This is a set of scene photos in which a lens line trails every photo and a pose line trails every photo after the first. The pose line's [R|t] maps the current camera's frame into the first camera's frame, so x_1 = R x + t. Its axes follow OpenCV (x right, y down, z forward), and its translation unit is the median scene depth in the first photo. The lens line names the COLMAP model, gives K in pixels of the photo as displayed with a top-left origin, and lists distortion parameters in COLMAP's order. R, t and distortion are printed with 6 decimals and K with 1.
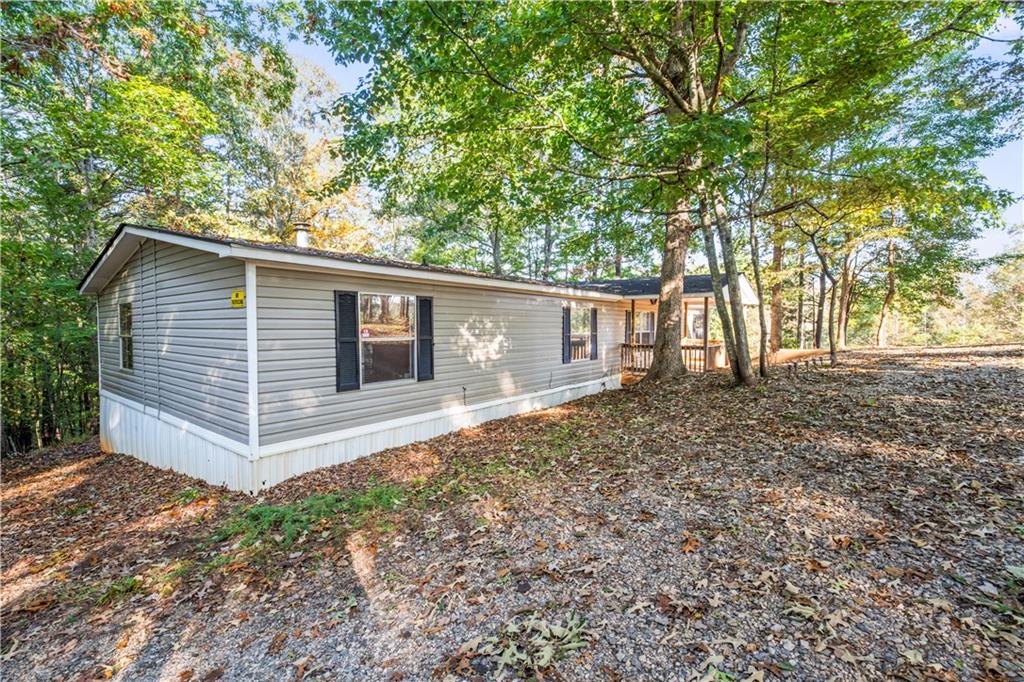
lens RADIAL K [[436.0, 0, 518.0], [0, 436.0, 346.3], [0, 0, 1]] dist [-0.012908, -0.000171]
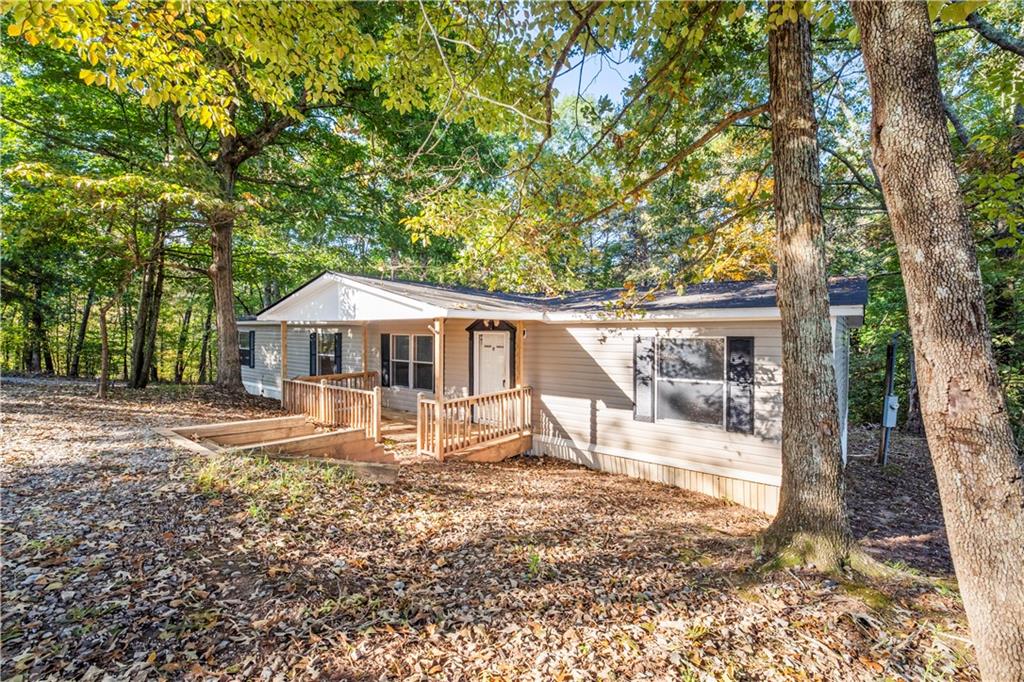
lens RADIAL K [[436.0, 0, 518.0], [0, 436.0, 346.3], [0, 0, 1]] dist [-0.012908, -0.000171]
pose [[0.004118, 0.022774, -0.999732, 1.773036], [-0.059134, 0.997997, 0.022491, -0.147387], [0.998242, 0.059025, 0.005456, 2.024681]]
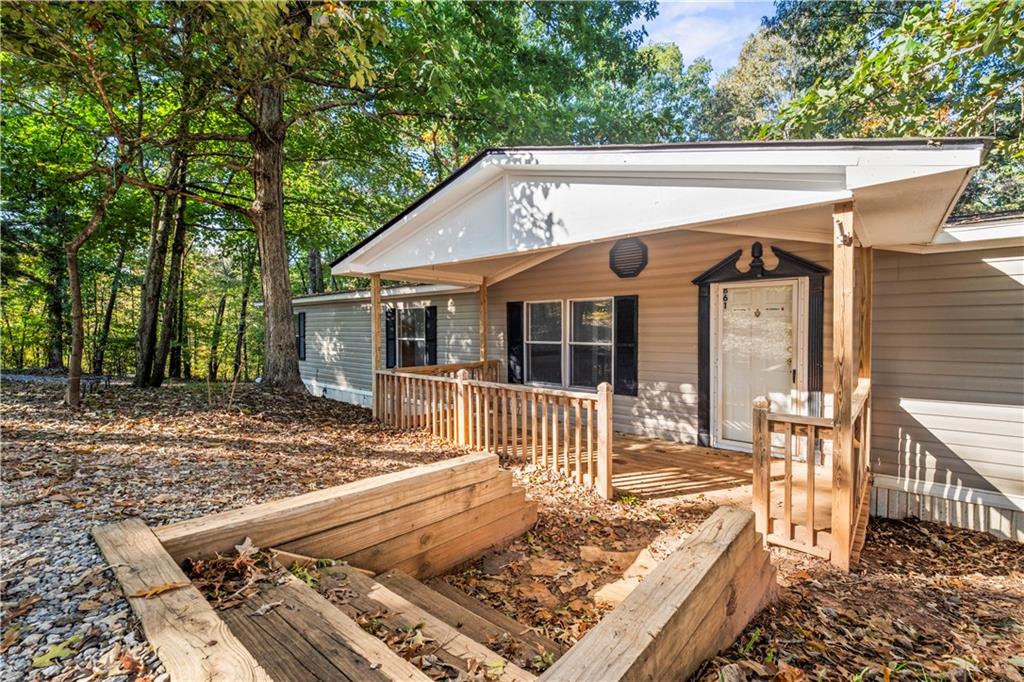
lens RADIAL K [[436.0, 0, 518.0], [0, 436.0, 346.3], [0, 0, 1]] dist [-0.012908, -0.000171]
pose [[-0.048260, 0.029874, -0.998388, 1.292836], [-0.049428, 0.998257, 0.032259, -0.070516], [0.997611, 0.050905, -0.046700, 1.666313]]
